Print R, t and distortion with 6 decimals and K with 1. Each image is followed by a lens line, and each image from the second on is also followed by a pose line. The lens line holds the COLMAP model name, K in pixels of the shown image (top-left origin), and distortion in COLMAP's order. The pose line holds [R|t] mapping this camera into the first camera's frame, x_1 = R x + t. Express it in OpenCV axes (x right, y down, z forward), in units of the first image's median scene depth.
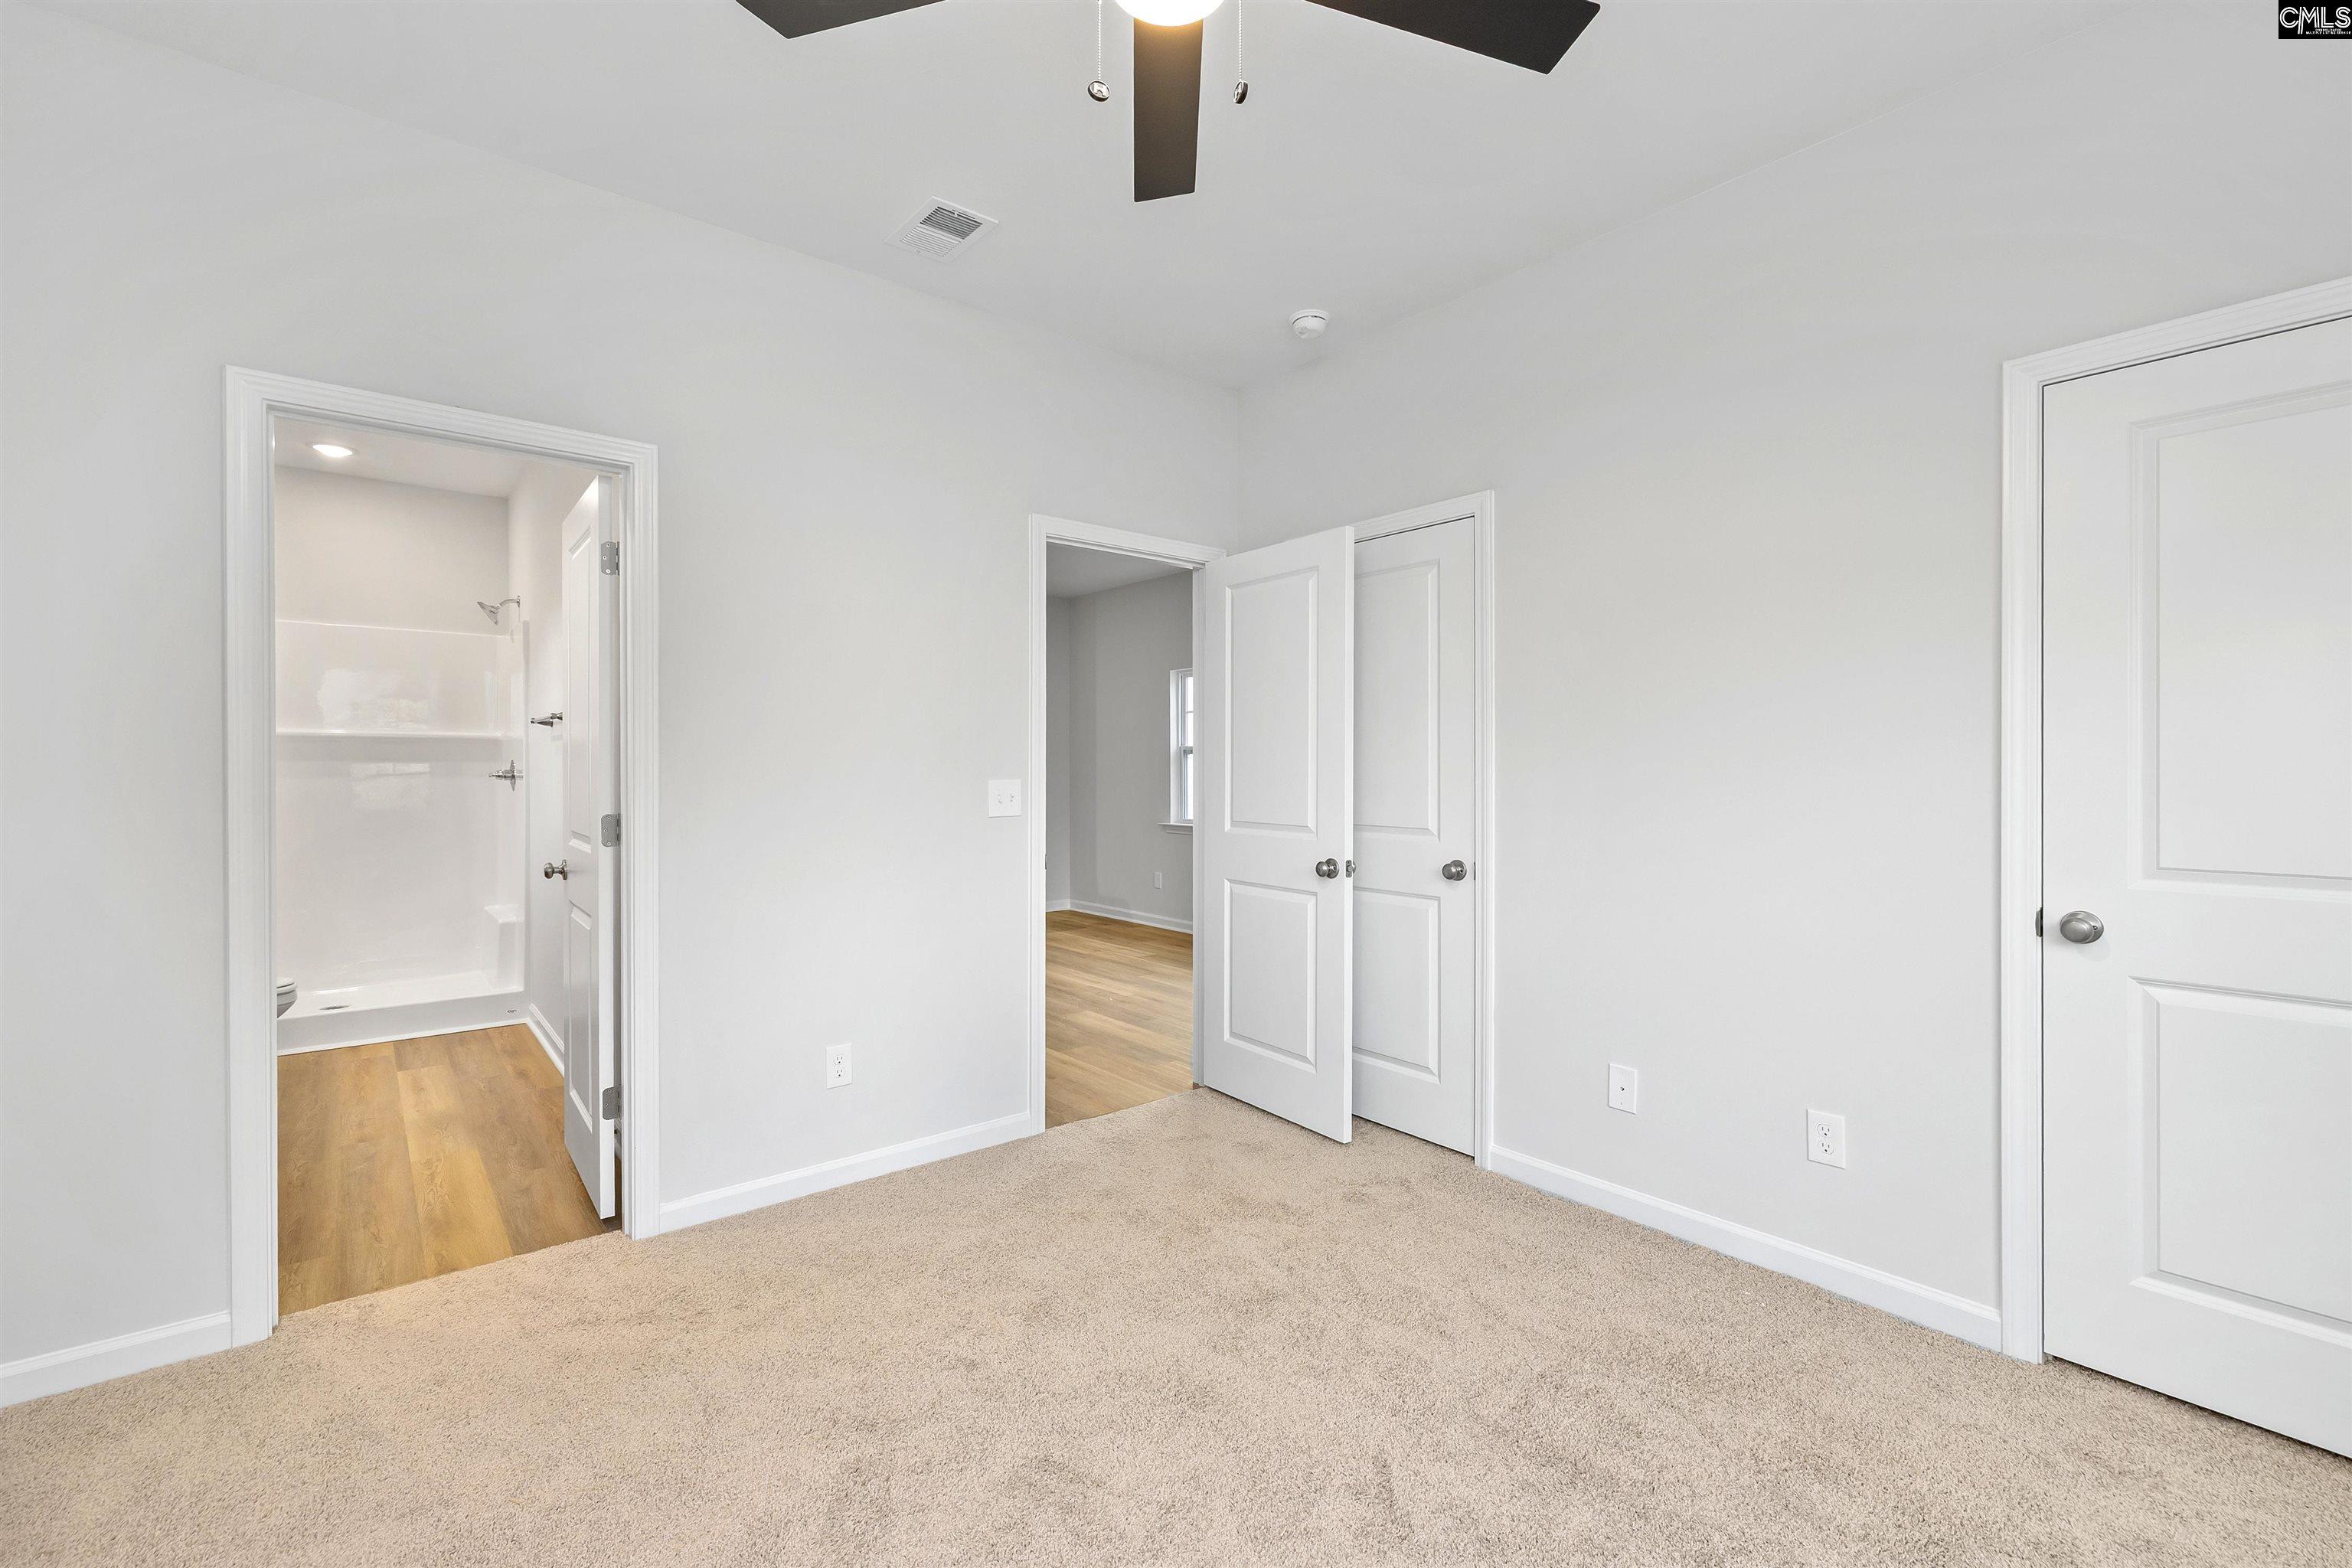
lens RADIAL K [[1011.9, 0, 1174.2], [0, 1011.9, 775.0], [0, 0, 1]] dist [-0.000539, -0.000131]
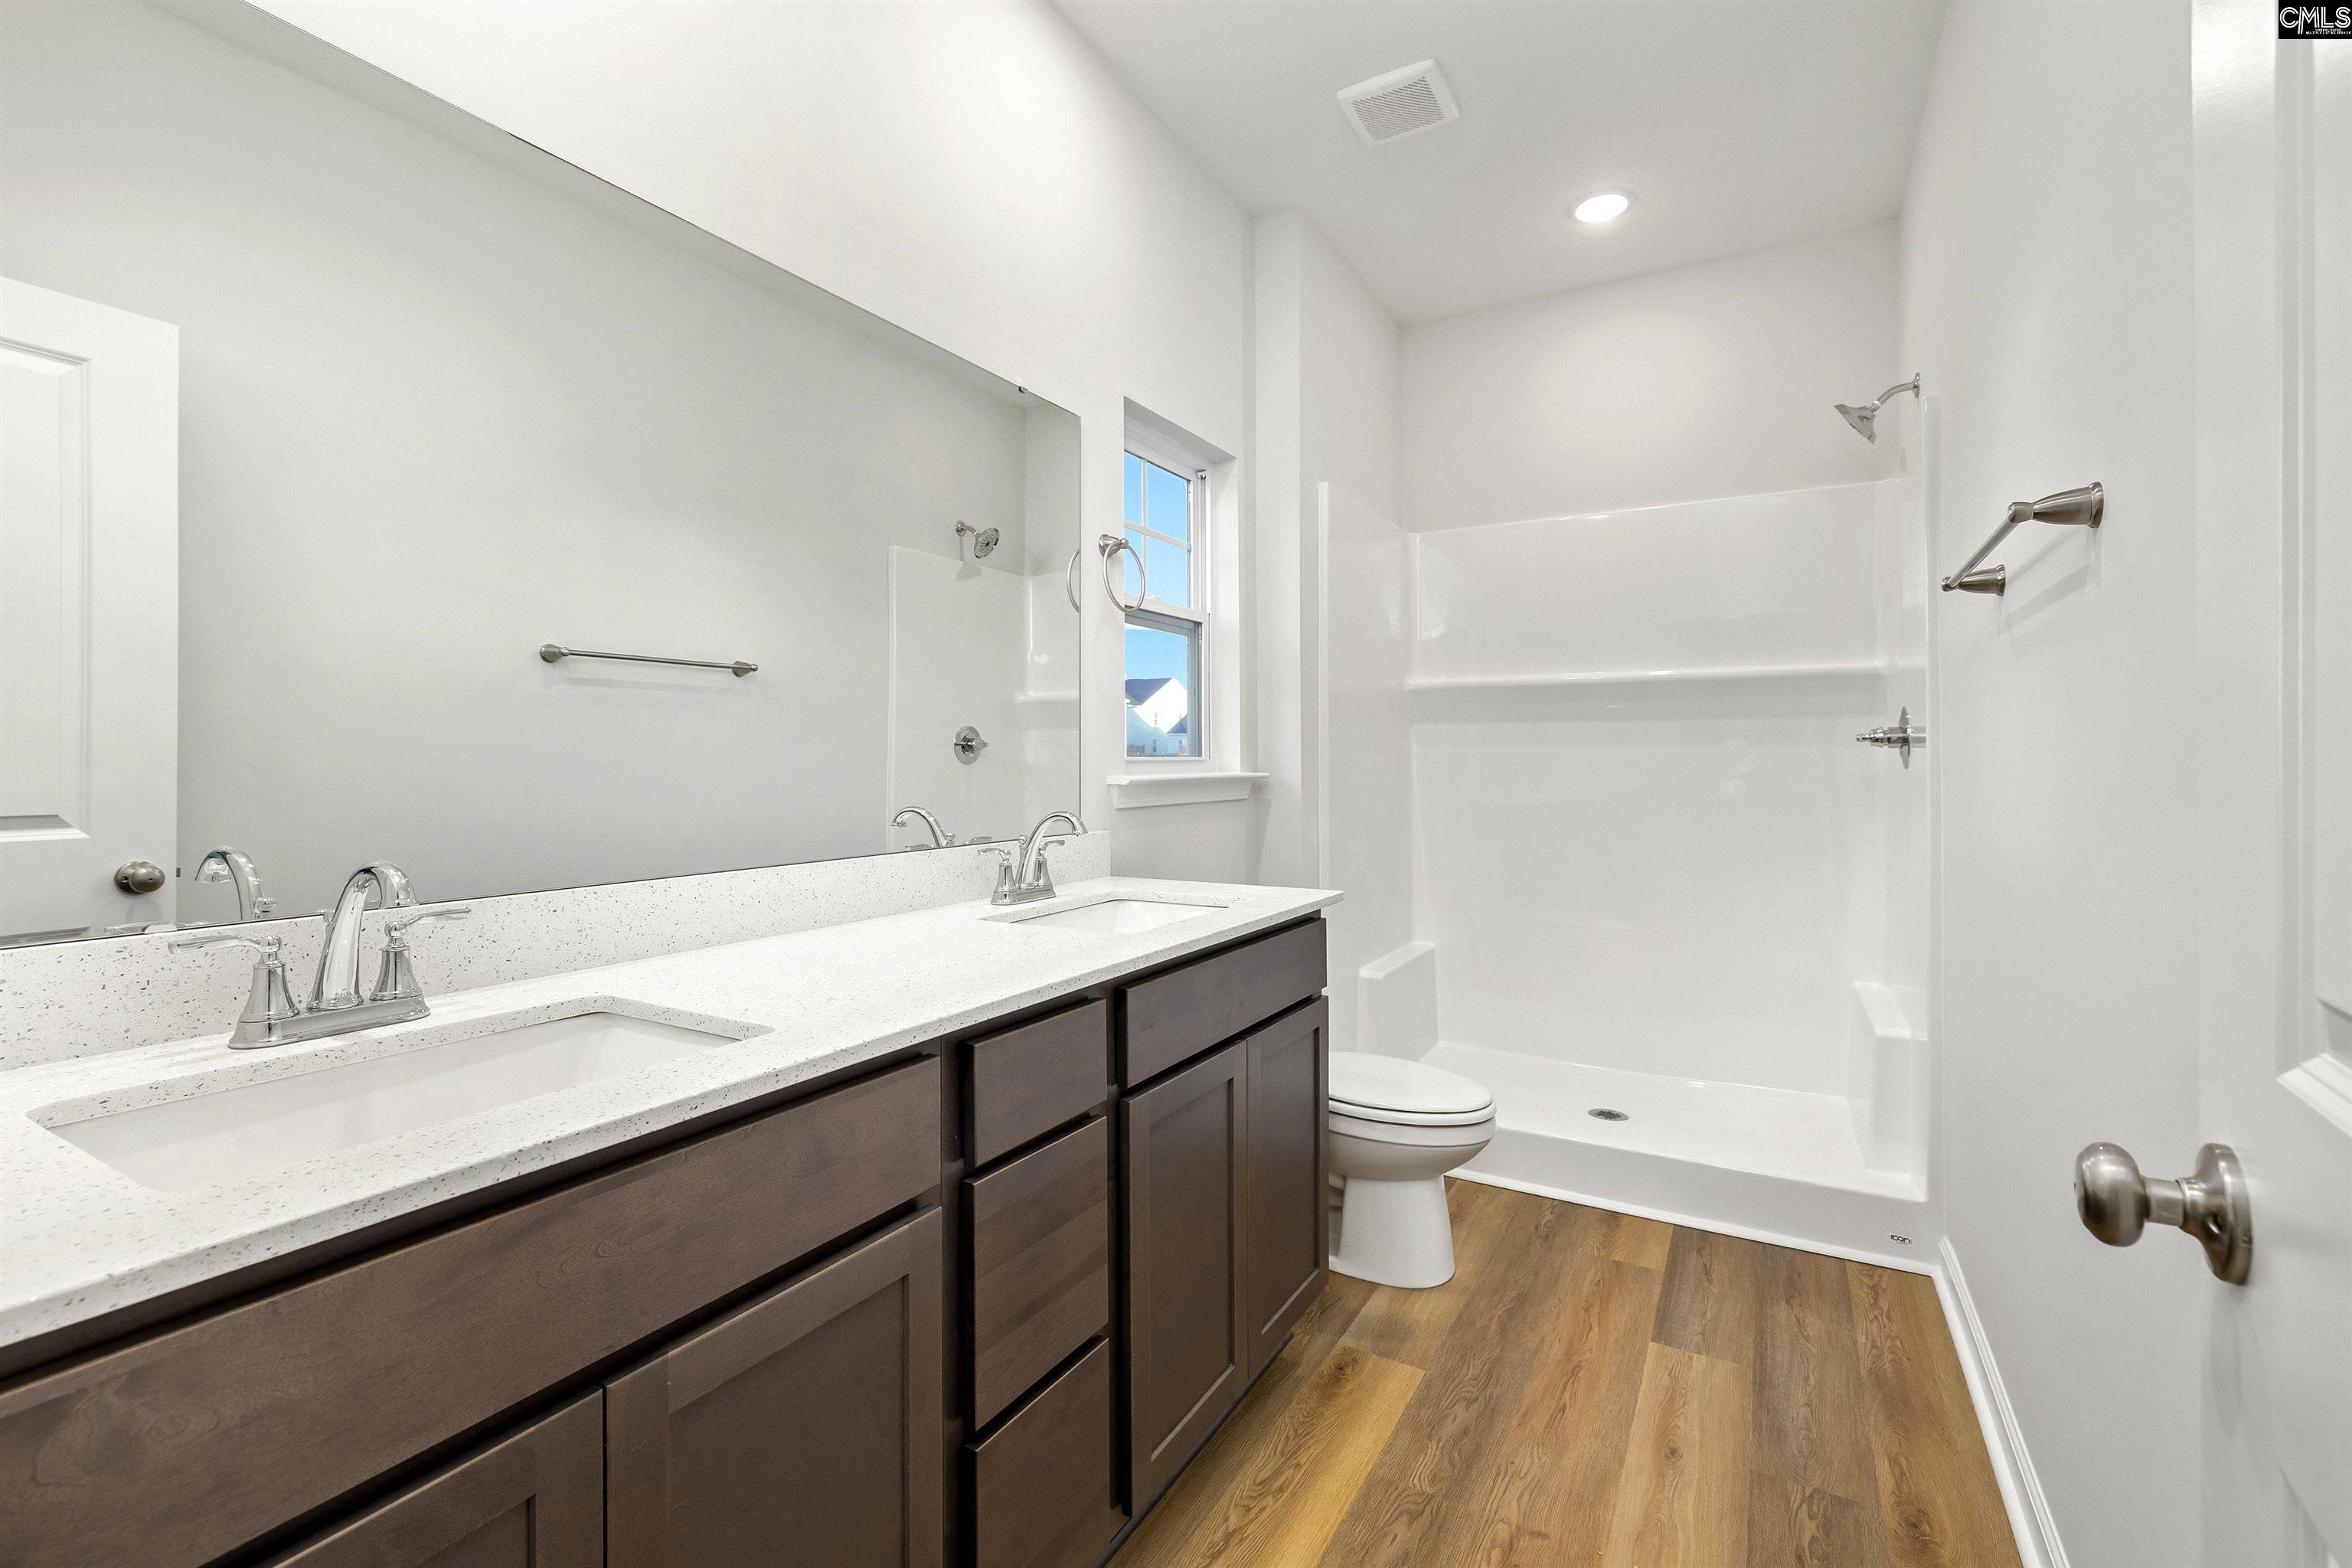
lens RADIAL K [[1011.9, 0, 1155.4], [0, 1011.9, 768.2], [0, 0, 1]] dist [-0.000539, -0.000131]
pose [[0.344306, 0.003899, -0.938849, -0.321932], [-0.001173, 0.999992, 0.003723, 0.014063], [0.938857, -0.000180, 0.344308, 0.495631]]
